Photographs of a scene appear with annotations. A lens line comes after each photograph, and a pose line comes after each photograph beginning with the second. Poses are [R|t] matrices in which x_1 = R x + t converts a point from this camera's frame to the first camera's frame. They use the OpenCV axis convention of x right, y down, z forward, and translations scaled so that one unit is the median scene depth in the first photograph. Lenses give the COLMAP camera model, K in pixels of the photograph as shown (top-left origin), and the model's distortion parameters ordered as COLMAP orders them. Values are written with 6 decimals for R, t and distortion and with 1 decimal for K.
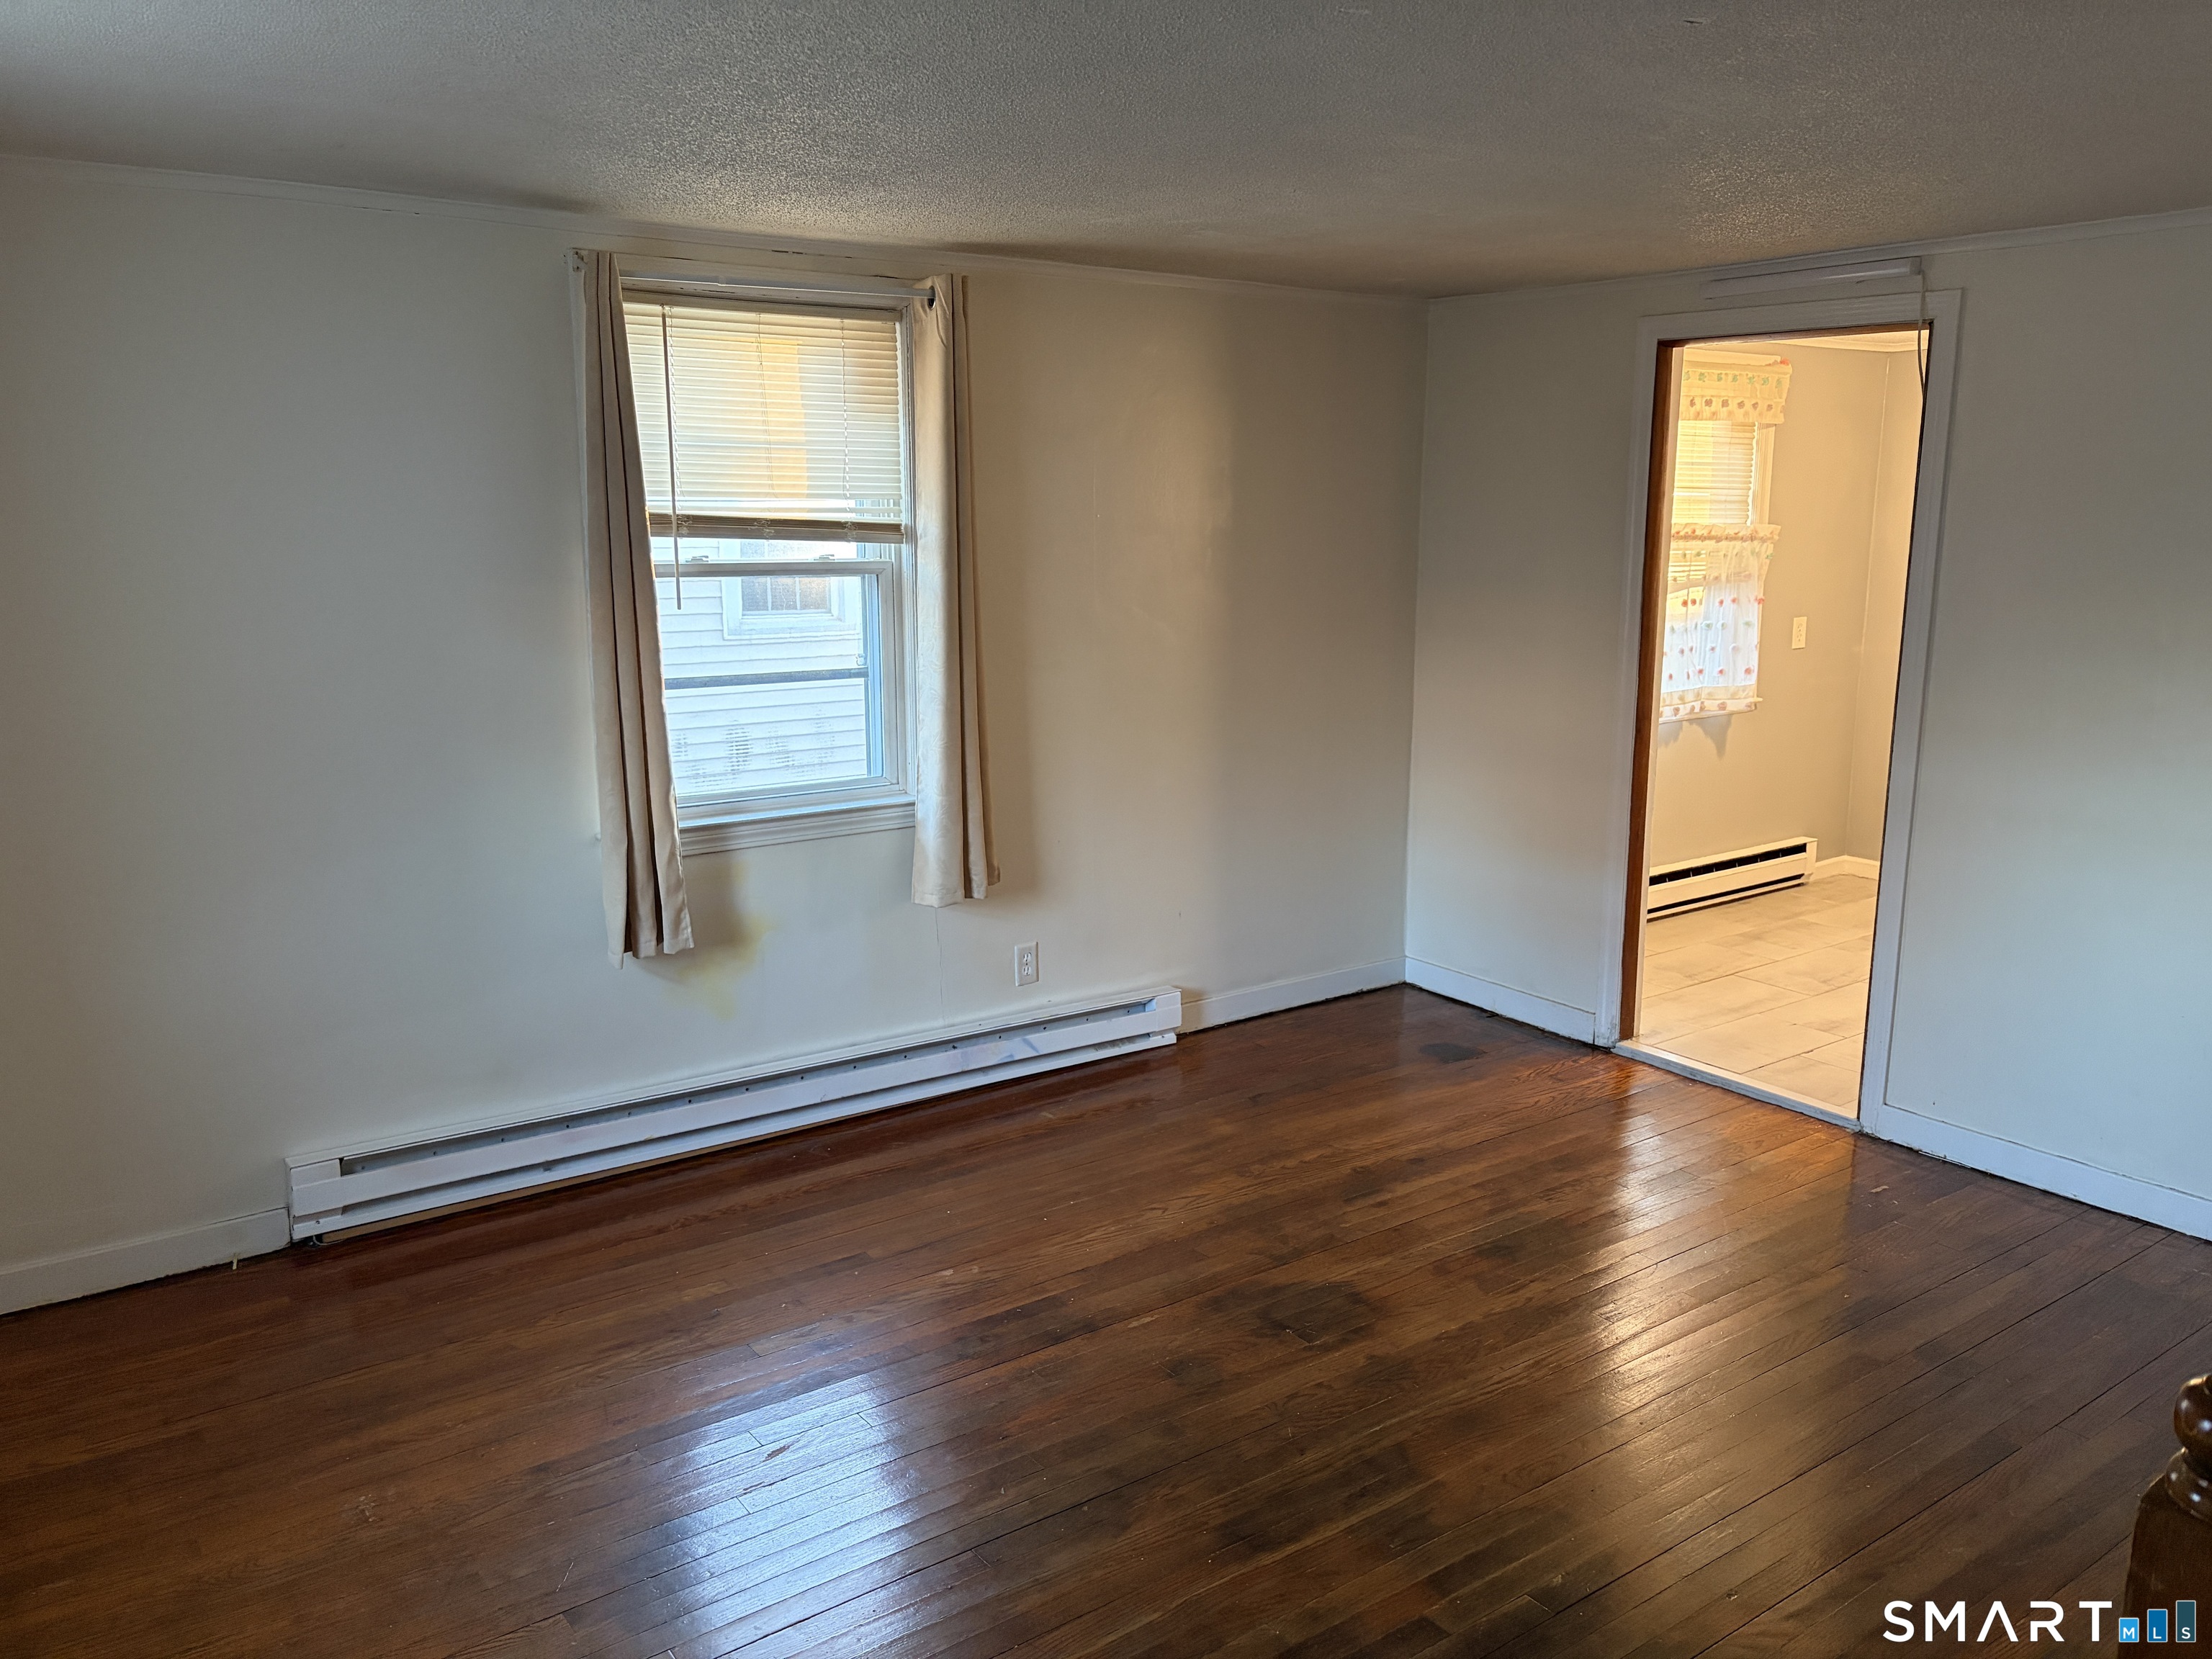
lens RADIAL K [[1687.9, 0, 1111.7], [0, 1687.9, 834.1], [0, 0, 1]] dist [0.102165, -0.130320]
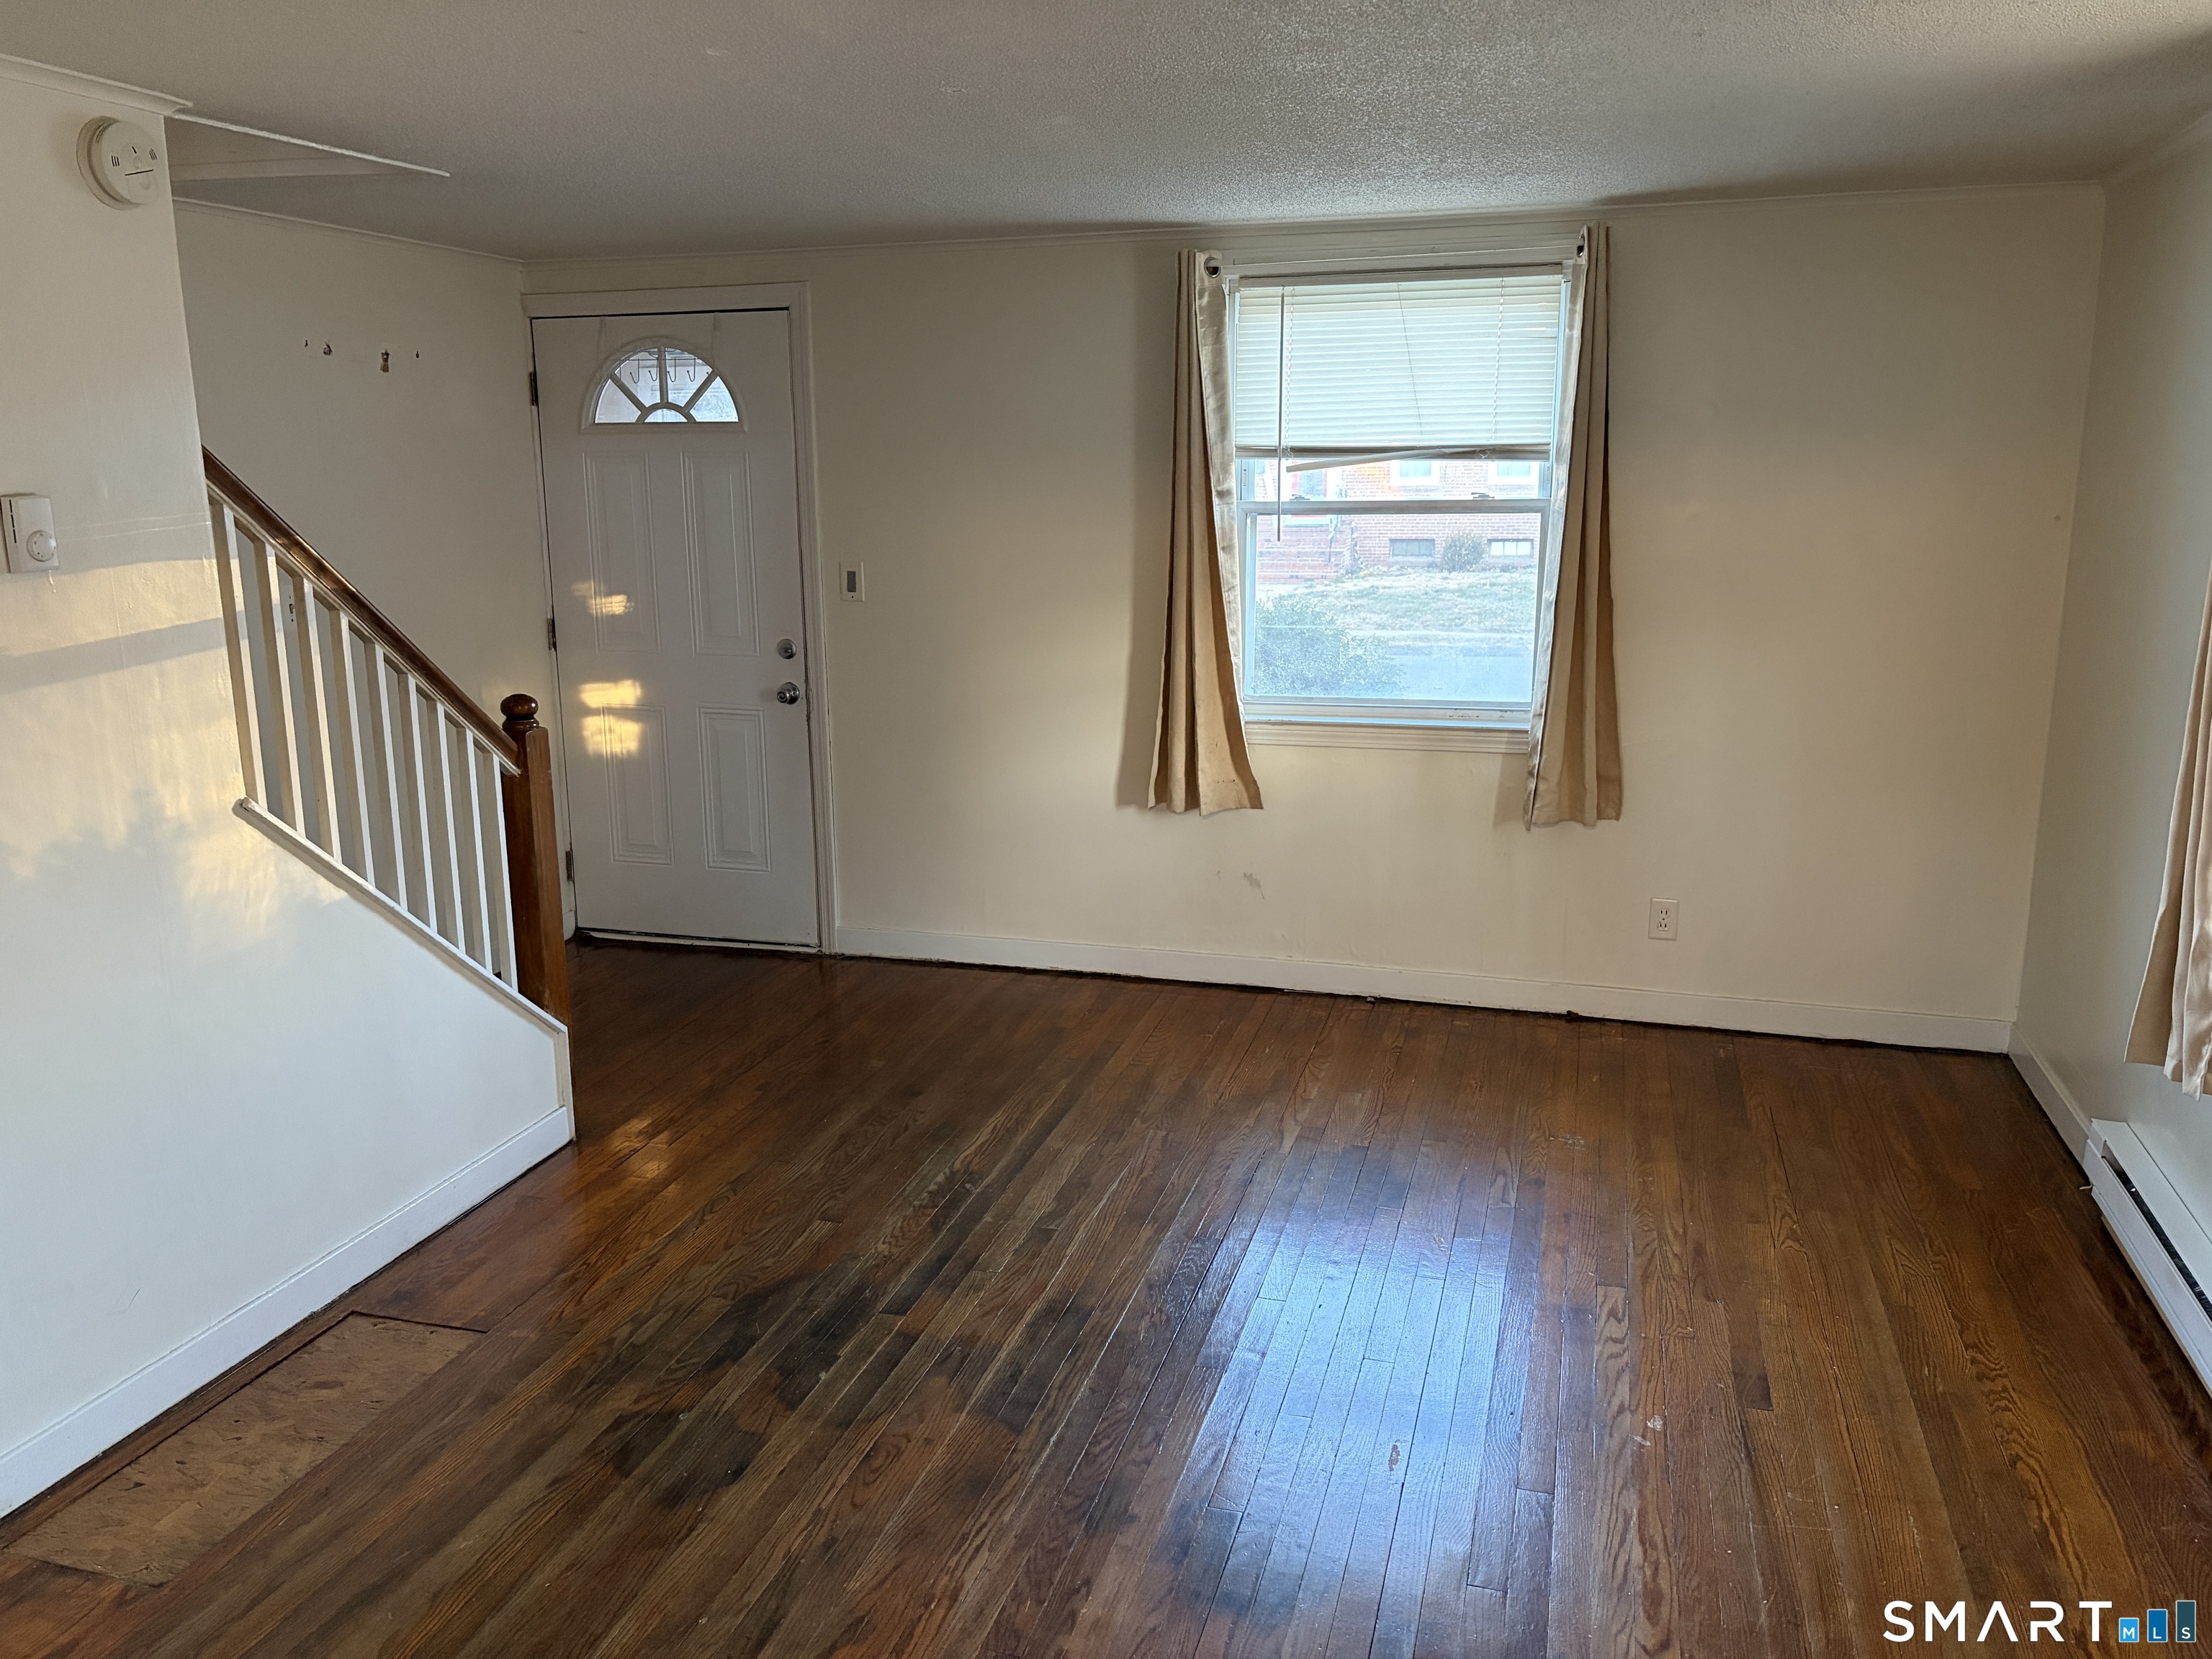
lens RADIAL K [[1687.9, 0, 1111.7], [0, 1687.9, 834.1], [0, 0, 1]] dist [0.102165, -0.130320]
pose [[-0.797606, 0.140534, -0.586579, 0.682261], [-0.103758, 0.926017, 0.362943, -0.331811], [0.594188, 0.350348, -0.724015, 1.698531]]
